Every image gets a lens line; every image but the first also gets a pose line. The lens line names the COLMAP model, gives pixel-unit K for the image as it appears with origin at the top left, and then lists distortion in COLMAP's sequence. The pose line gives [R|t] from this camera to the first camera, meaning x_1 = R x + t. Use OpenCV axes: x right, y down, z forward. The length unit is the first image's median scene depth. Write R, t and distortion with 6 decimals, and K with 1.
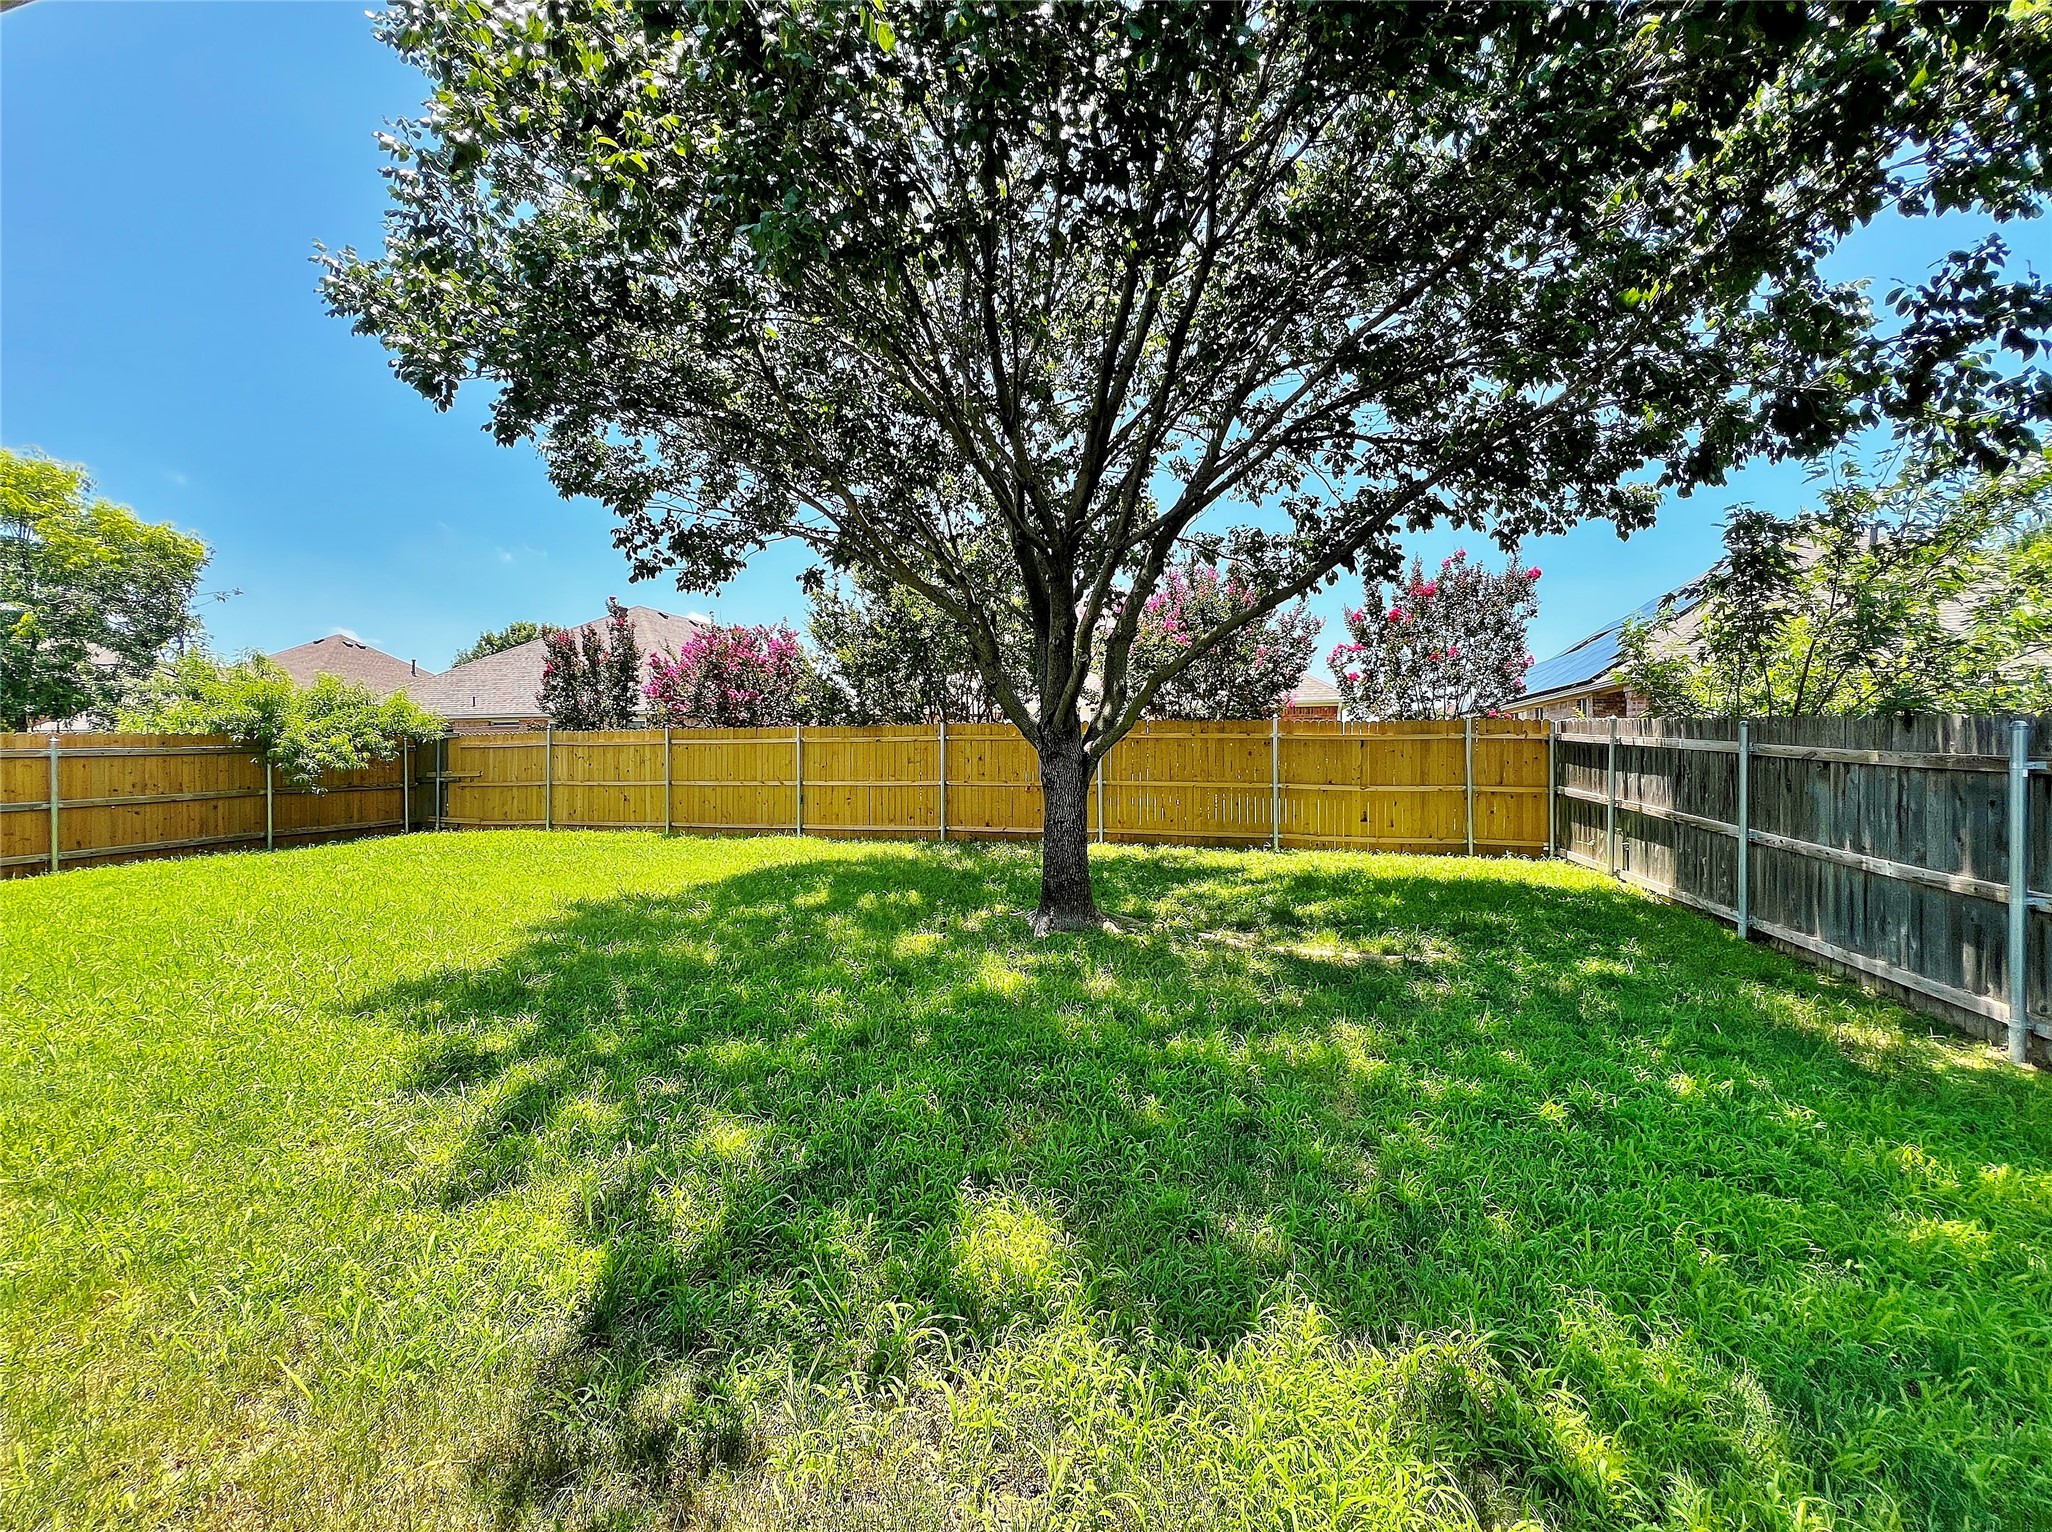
lens RADIAL K [[834.6, 0, 1025.9], [0, 834.6, 763.8], [0, 0, 1]] dist [0.003421, 0.000083]
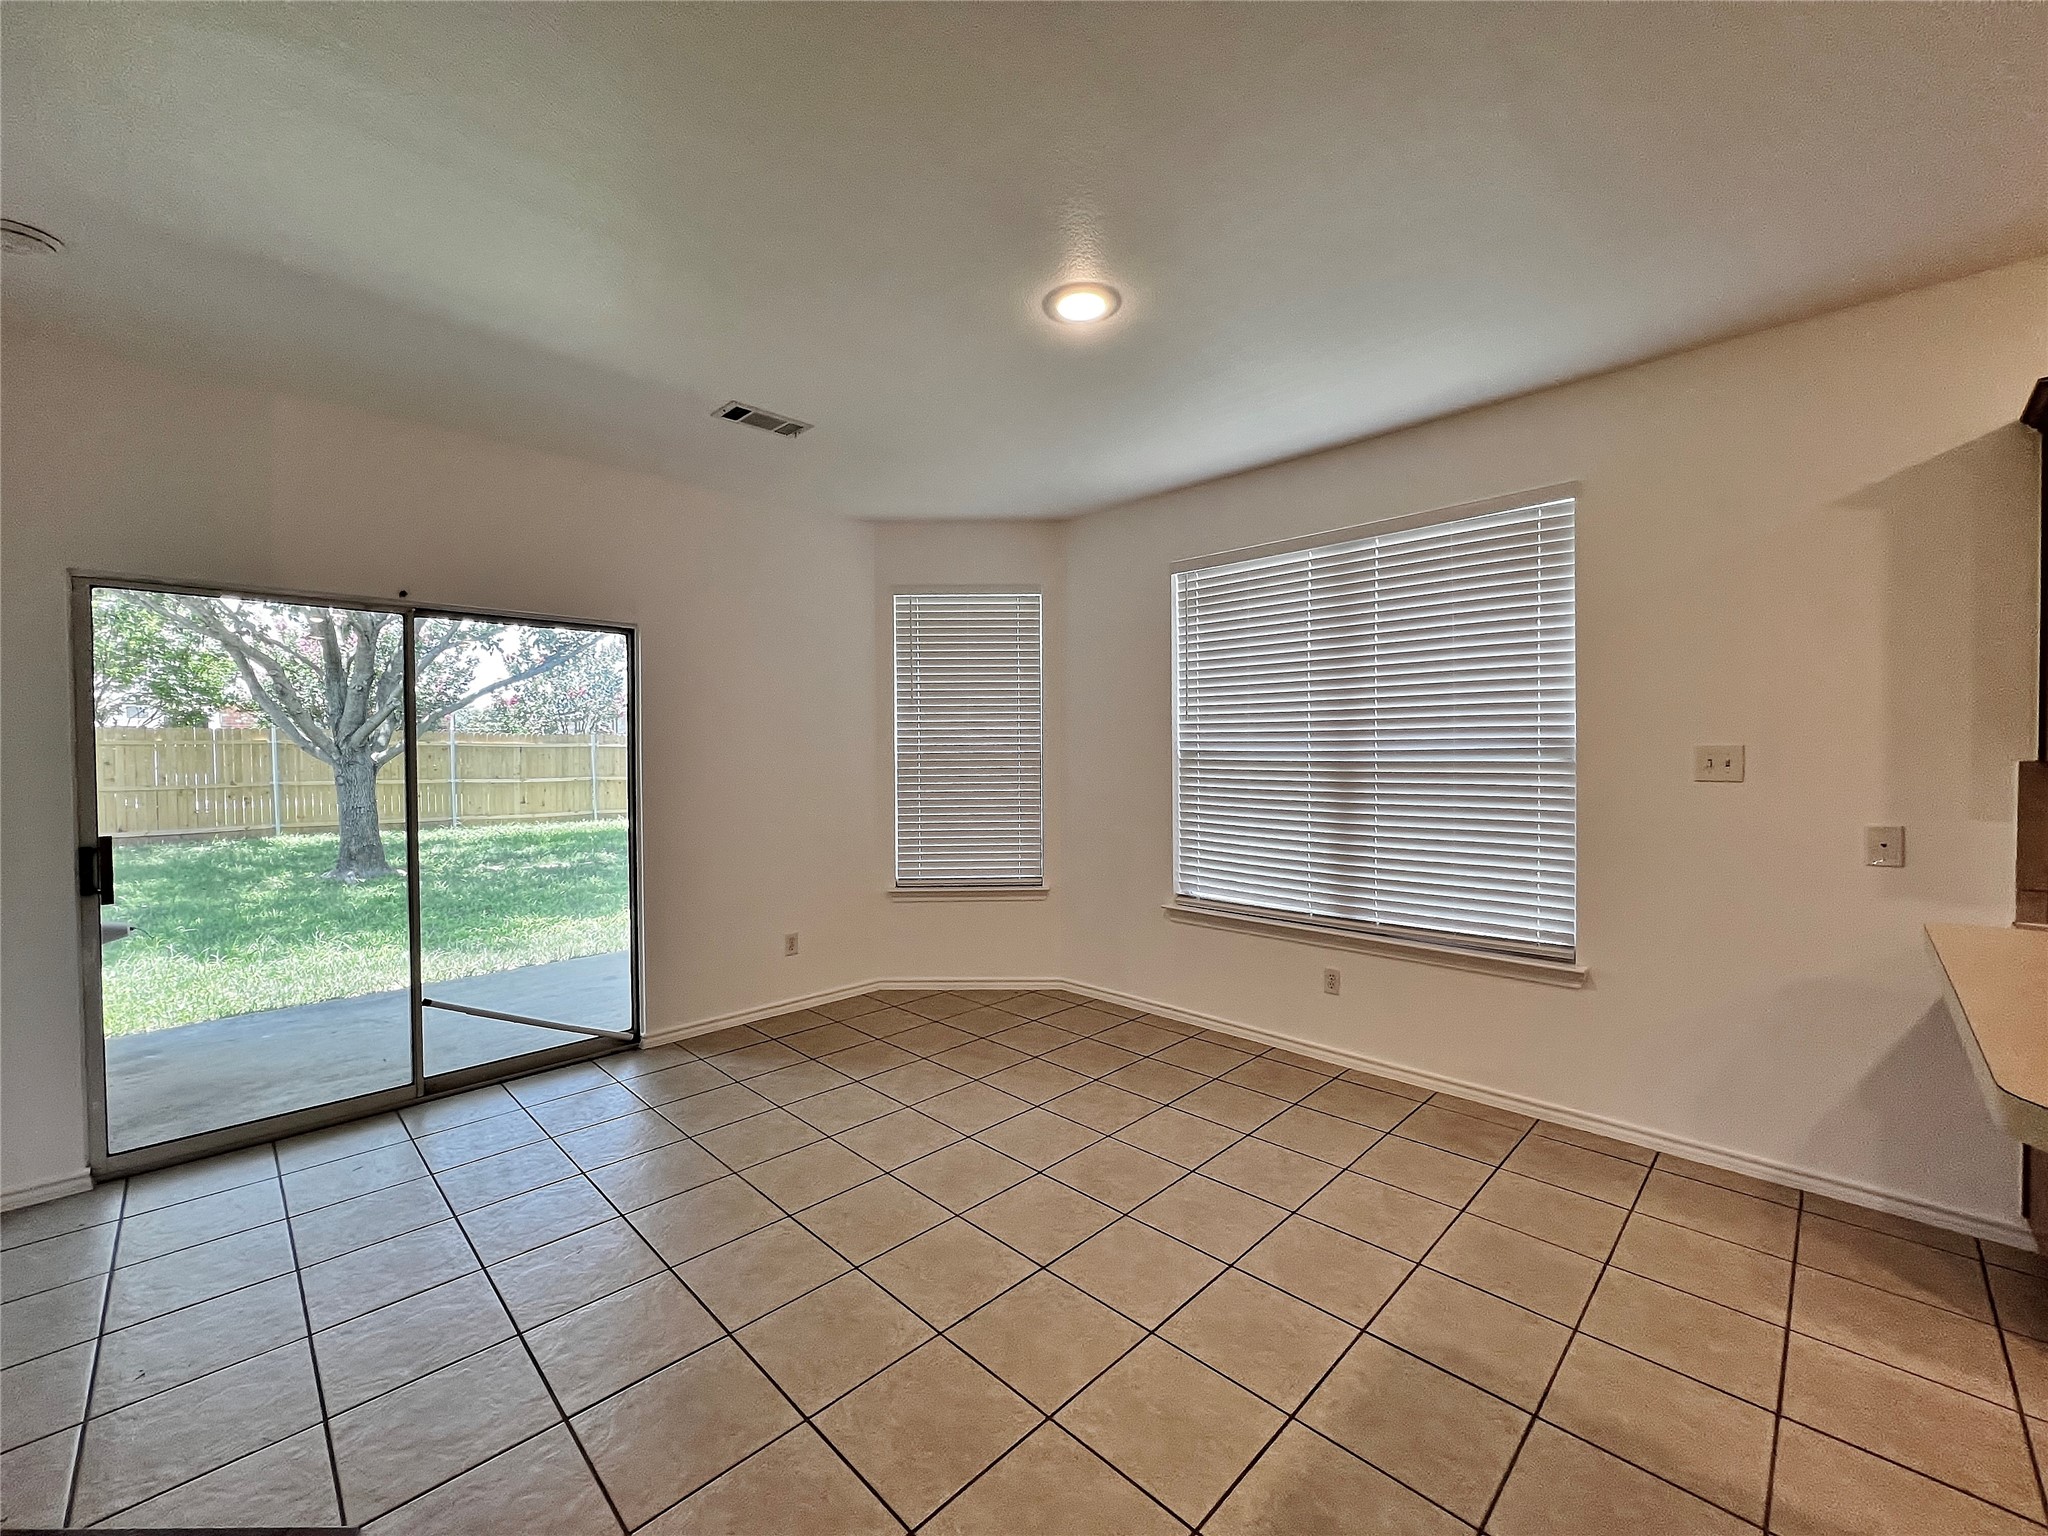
lens RADIAL K [[810.3, 0, 1023.4], [0, 810.3, 758.5], [0, 0, 1]] dist [-0.000923, 0.000305]
pose [[0.504276, -0.002486, 0.863539, -0.362819], [0.001698, 0.999997, 0.001887, -0.010350], [-0.863541, 0.000515, 0.504278, -0.451023]]
